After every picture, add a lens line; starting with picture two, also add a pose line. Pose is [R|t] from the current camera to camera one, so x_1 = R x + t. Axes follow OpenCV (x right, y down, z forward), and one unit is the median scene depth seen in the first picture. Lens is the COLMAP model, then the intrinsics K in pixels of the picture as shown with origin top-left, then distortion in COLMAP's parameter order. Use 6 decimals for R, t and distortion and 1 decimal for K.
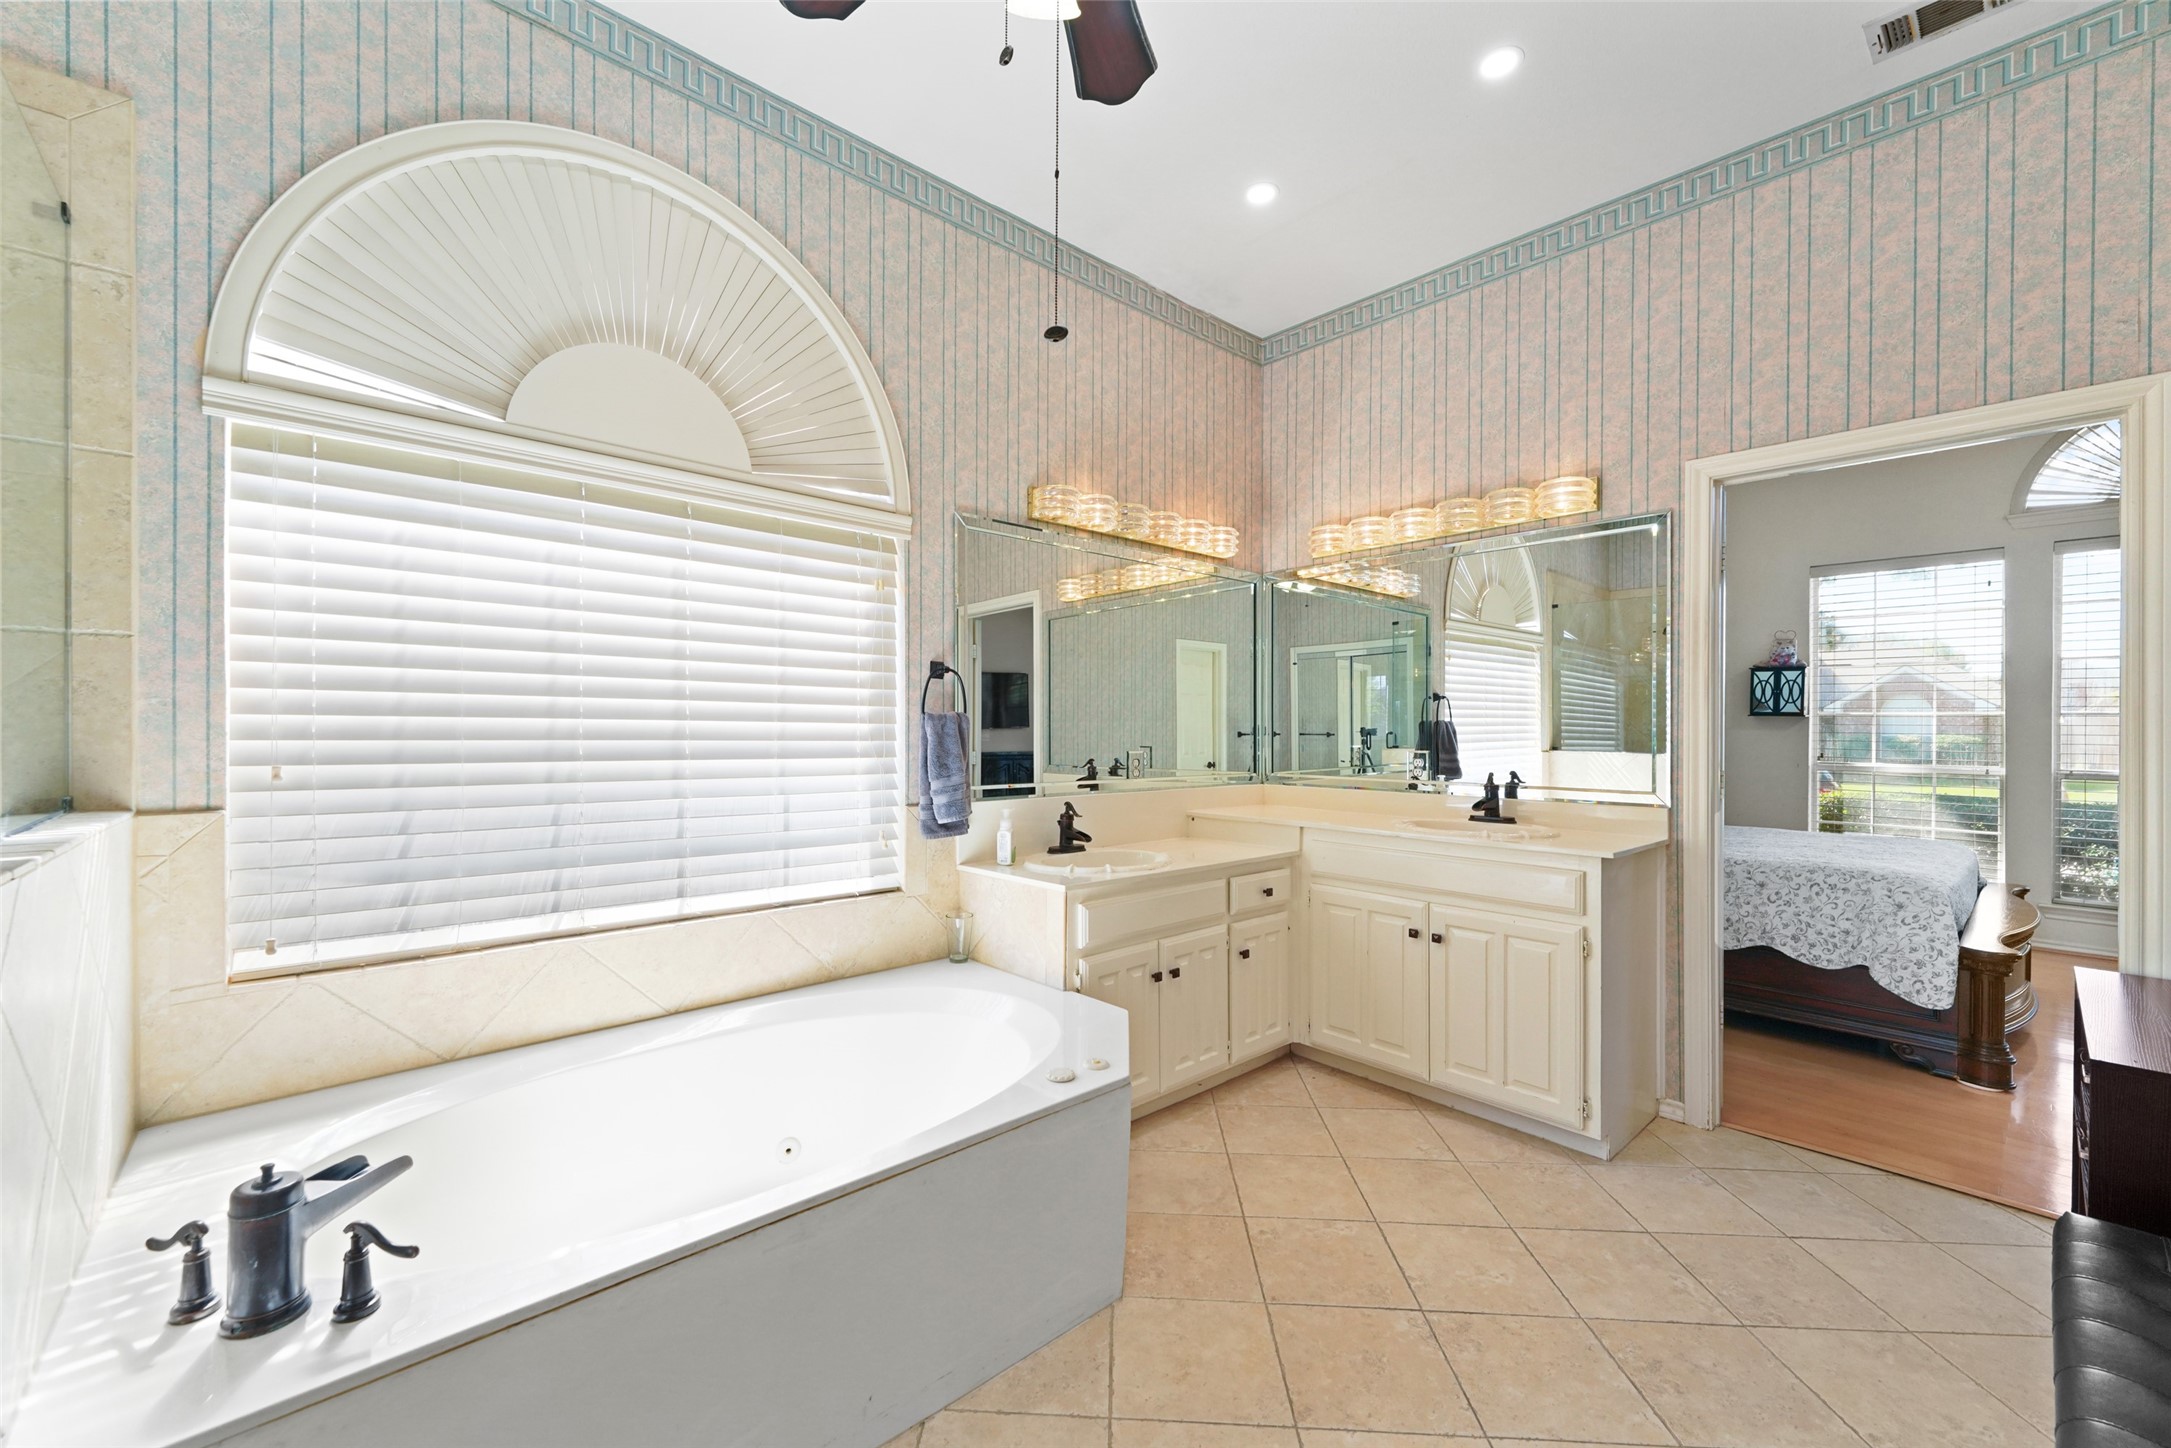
lens RADIAL K [[867.6, 0, 1073.3], [0, 867.6, 725.4], [0, 0, 1]] dist [0.003669, -0.001063]
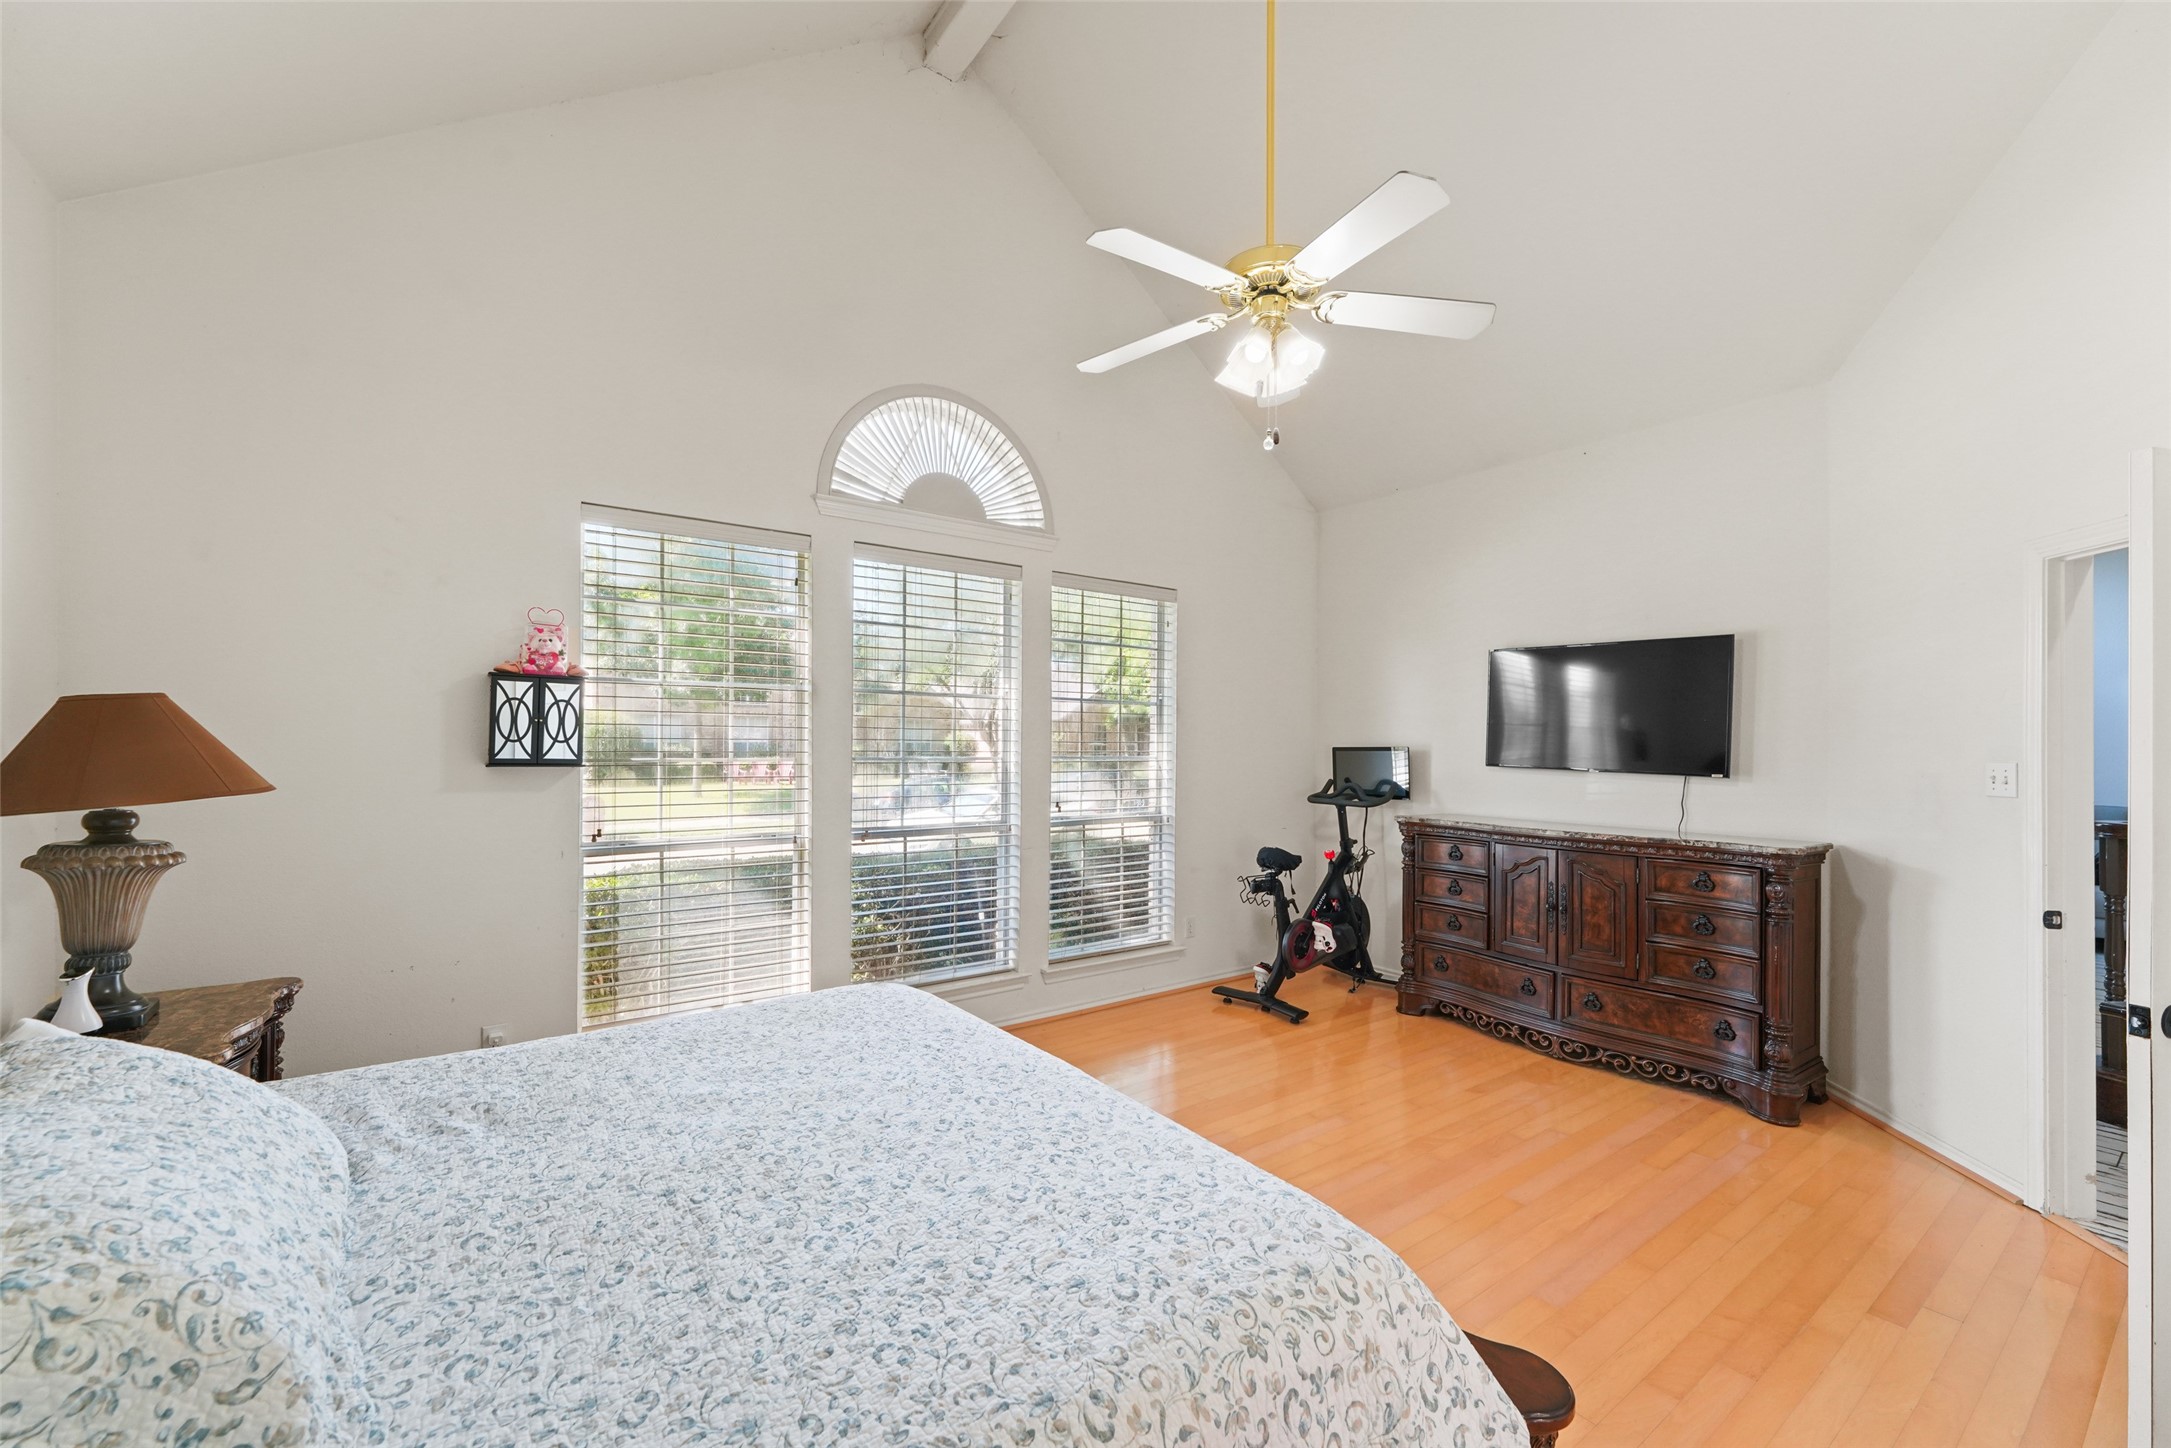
lens RADIAL K [[867.6, 0, 1074.6], [0, 867.6, 730.4], [0, 0, 1]] dist [0.003669, -0.001063]
pose [[0.102217, 0.000009, 0.994762, 0.311709], [-0.005465, 0.999985, 0.000553, -0.034786], [-0.994747, -0.005493, 0.102216, 0.617549]]
